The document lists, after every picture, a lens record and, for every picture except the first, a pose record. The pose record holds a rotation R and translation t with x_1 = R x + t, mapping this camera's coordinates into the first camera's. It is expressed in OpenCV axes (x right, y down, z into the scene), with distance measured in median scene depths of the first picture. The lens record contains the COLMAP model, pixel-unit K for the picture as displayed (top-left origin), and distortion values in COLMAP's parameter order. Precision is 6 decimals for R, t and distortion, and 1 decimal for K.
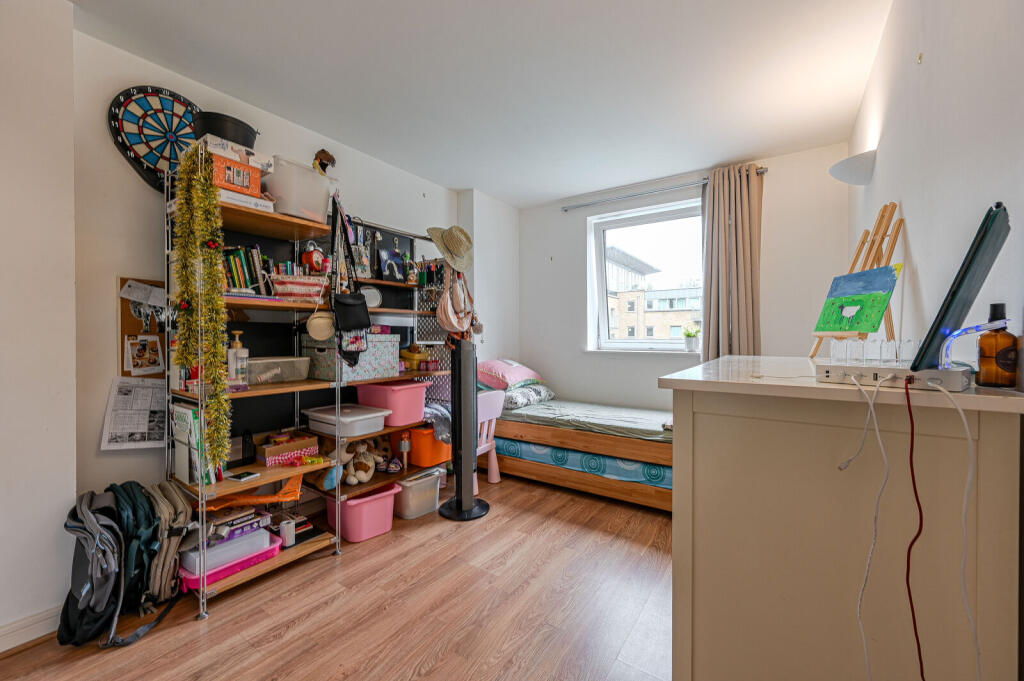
lens RADIAL K [[398.9, 0, 509.0], [0, 398.9, 338.0], [0, 0, 1]] dist [0.001652, 0.000001]
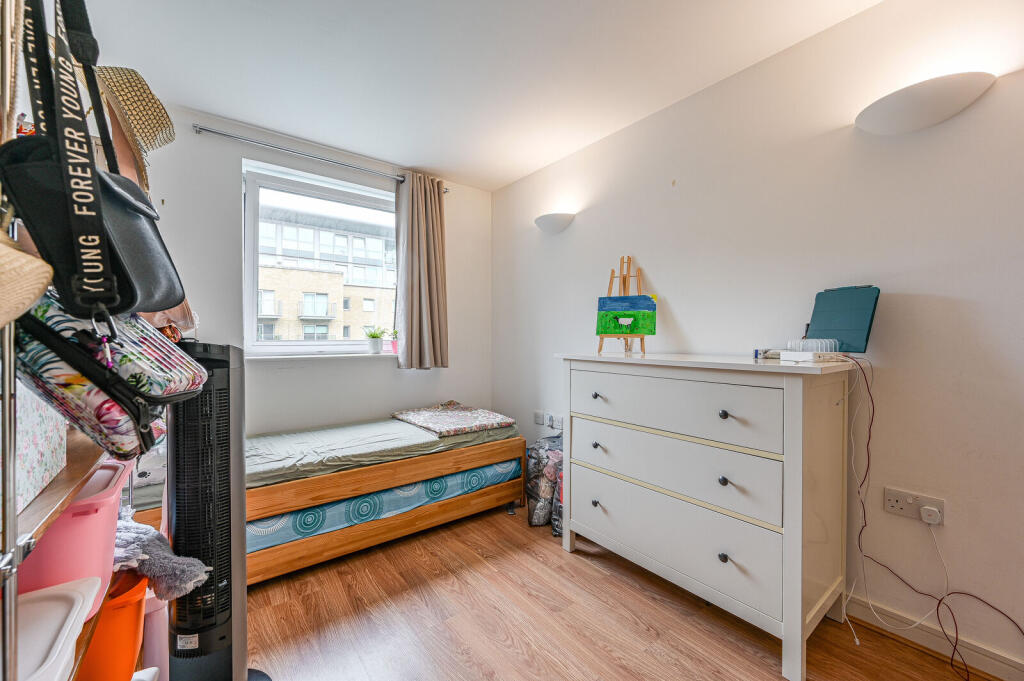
lens RADIAL K [[398.9, 0, 515.1], [0, 398.9, 340.2], [0, 0, 1]] dist [0.001652, 0.000001]
pose [[0.318119, -0.005339, 0.948036, -0.391950], [0.003844, 0.999983, 0.004342, -0.001098], [-0.948043, 0.002263, 0.318134, 0.481415]]
